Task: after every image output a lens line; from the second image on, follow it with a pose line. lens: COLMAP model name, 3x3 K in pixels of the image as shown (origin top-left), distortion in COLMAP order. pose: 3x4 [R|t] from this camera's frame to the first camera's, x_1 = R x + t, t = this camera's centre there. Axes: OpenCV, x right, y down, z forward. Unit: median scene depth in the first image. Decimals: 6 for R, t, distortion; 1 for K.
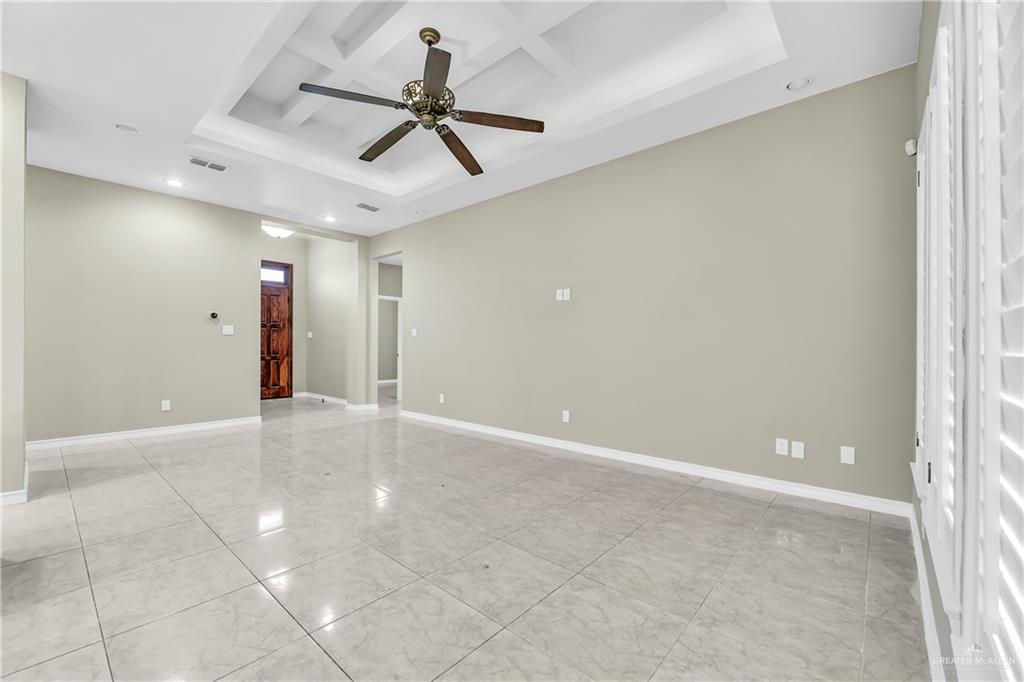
lens RADIAL K [[427.0, 0, 512.0], [0, 427.0, 341.0], [0, 0, 1]] dist [-0.019346, 0.018099]
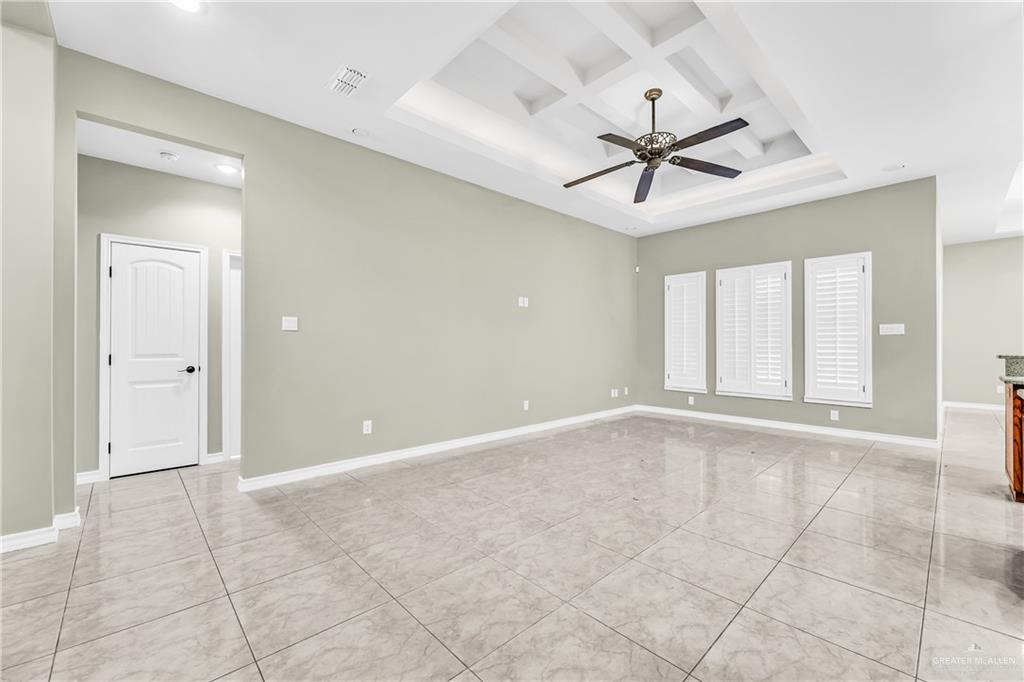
lens RADIAL K [[413.9, 0, 512.0], [0, 413.9, 341.0], [0, 0, 1]] dist [-0.000301, 0.000020]
pose [[0.098421, 0.005514, 0.995130, -1.020989], [-0.000692, 0.999985, -0.005473, 0.004573], [-0.995145, -0.000150, 0.098423, 0.930999]]
